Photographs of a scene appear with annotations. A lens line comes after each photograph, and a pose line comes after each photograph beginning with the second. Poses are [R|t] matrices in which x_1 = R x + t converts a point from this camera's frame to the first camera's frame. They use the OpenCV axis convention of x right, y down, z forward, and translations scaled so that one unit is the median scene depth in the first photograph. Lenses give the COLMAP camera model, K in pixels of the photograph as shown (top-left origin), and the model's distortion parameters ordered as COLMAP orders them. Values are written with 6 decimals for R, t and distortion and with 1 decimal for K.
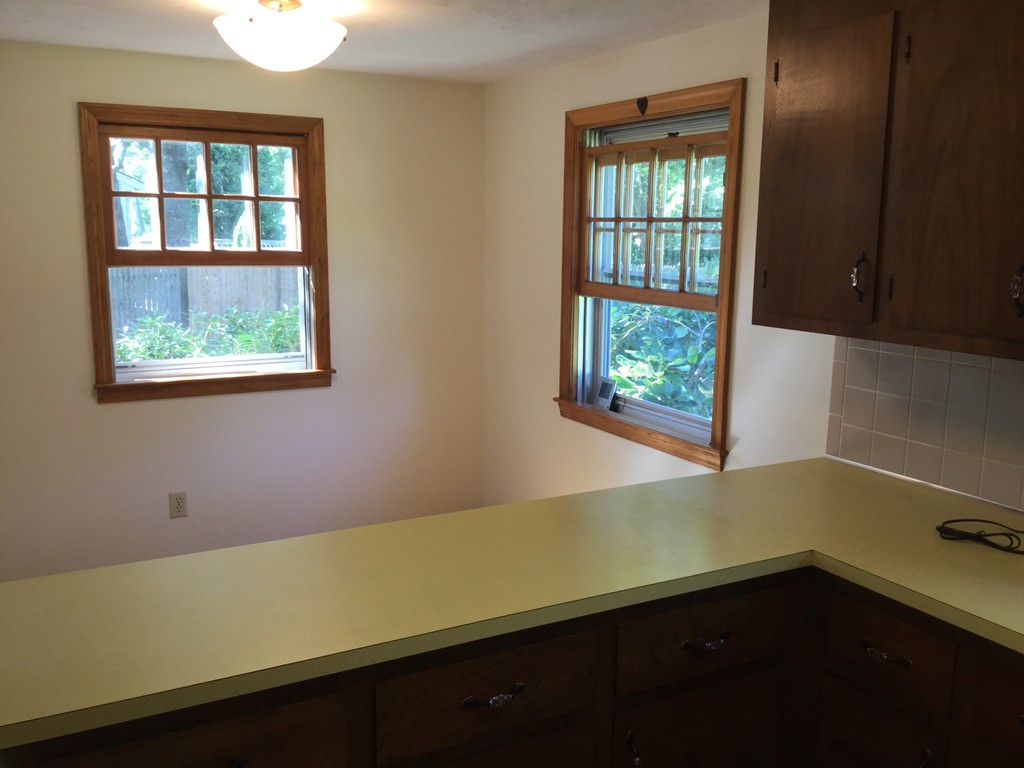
lens RADIAL K [[924.0, 0, 530.7], [0, 924.0, 373.7], [0, 0, 1]] dist [0.091858, -0.169425]
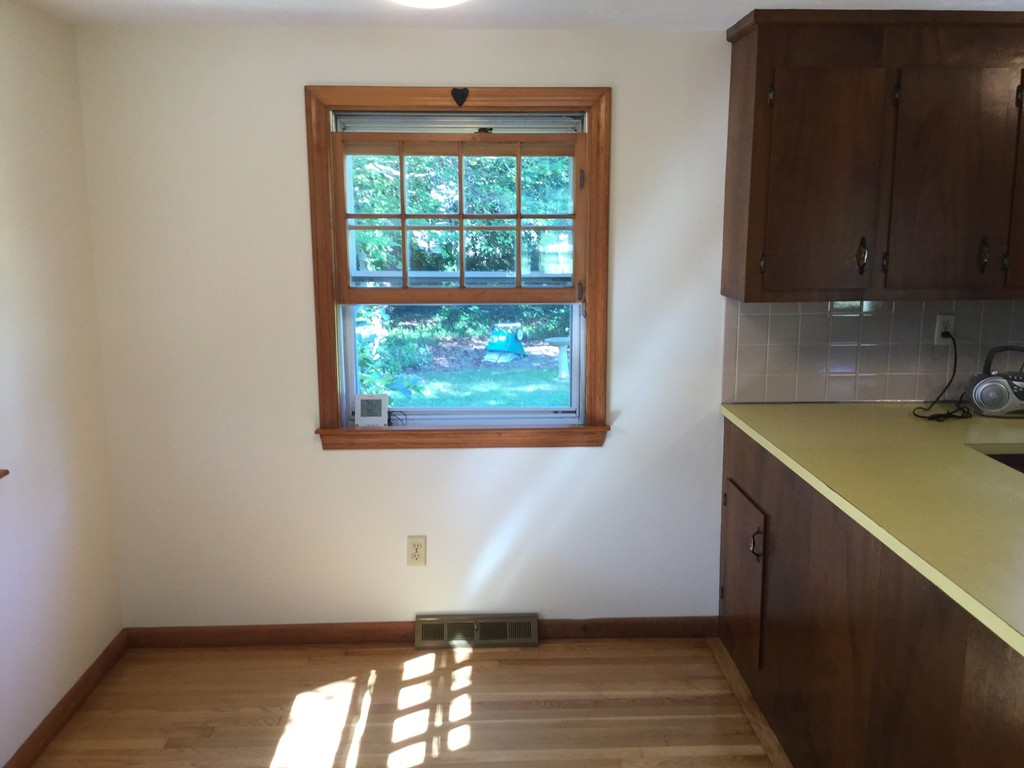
lens RADIAL K [[924.0, 0, 517.0], [0, 924.0, 388.2], [0, 0, 1]] dist [0.091858, -0.169425]
pose [[0.462205, -0.166707, 0.870962, -0.632085], [0.148305, 0.982869, 0.109423, -0.078024], [-0.874284, 0.078592, 0.479011, 0.446989]]
